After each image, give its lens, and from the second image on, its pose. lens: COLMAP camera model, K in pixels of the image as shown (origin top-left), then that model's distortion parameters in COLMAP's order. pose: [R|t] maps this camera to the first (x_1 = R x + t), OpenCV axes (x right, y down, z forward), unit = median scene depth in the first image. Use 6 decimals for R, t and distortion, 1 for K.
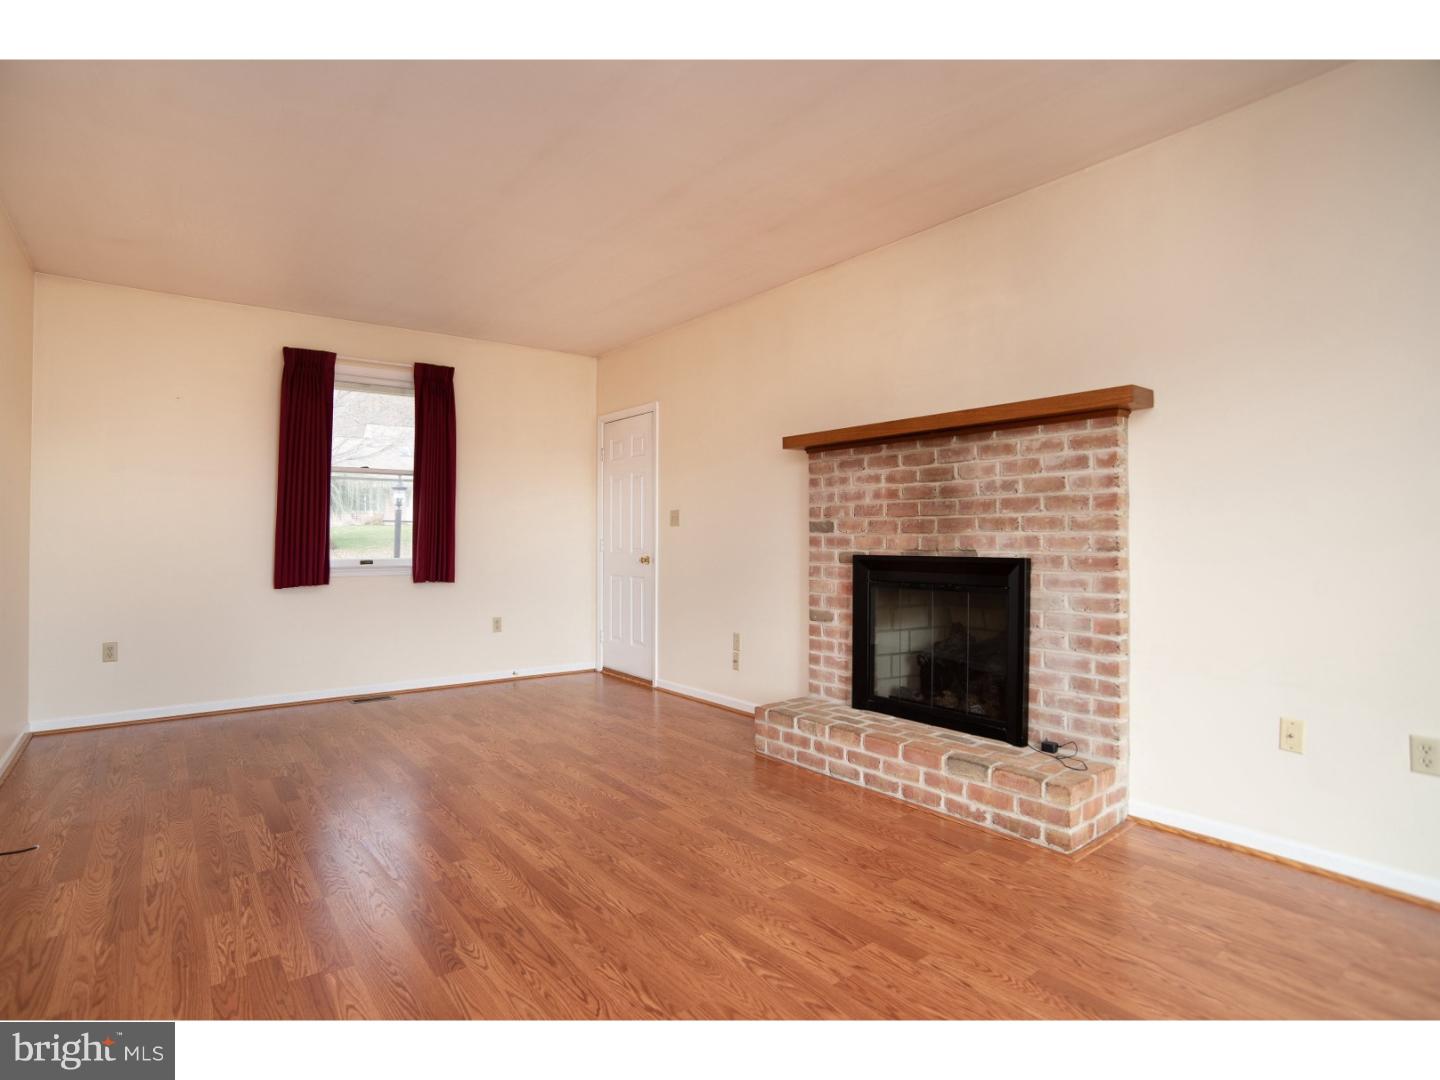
lens RADIAL K [[748.1, 0, 710.4], [0, 748.1, 529.7], [0, 0, 1]] dist [-0.051080, 0.000548]
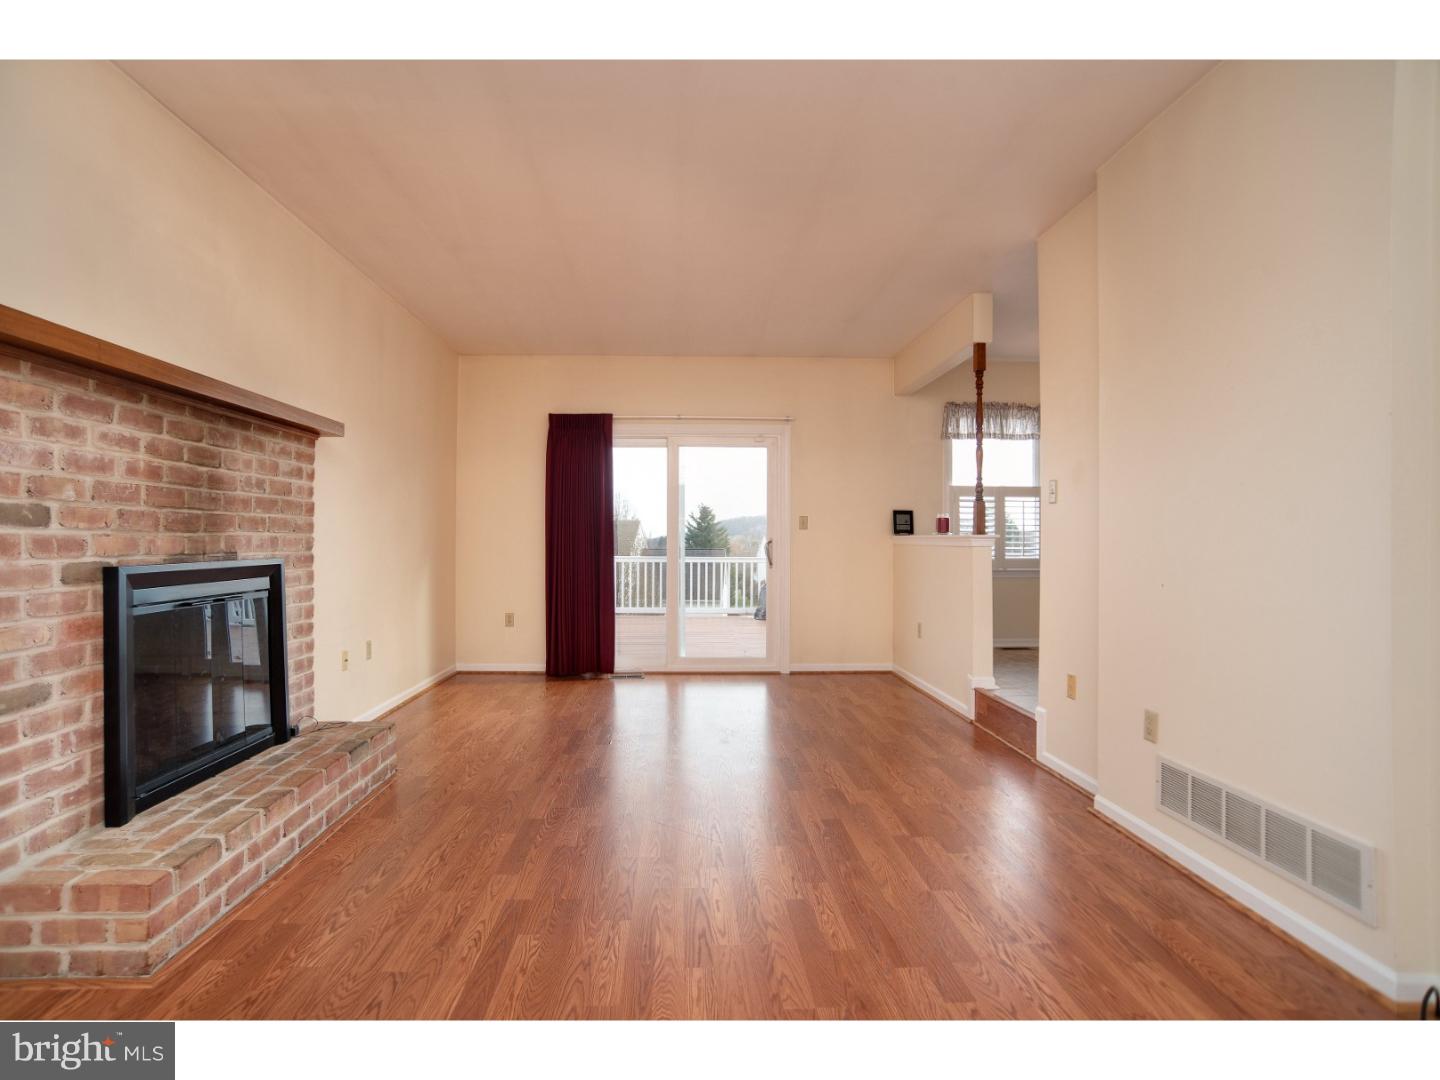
lens RADIAL K [[748.1, 0, 710.4], [0, 748.1, 529.7], [0, 0, 1]] dist [-0.051080, 0.000548]
pose [[-0.823578, 0.008968, 0.567132, -0.518872], [-0.004648, 0.999735, -0.022558, 0.015263], [-0.567184, -0.021214, -0.823318, 1.213433]]
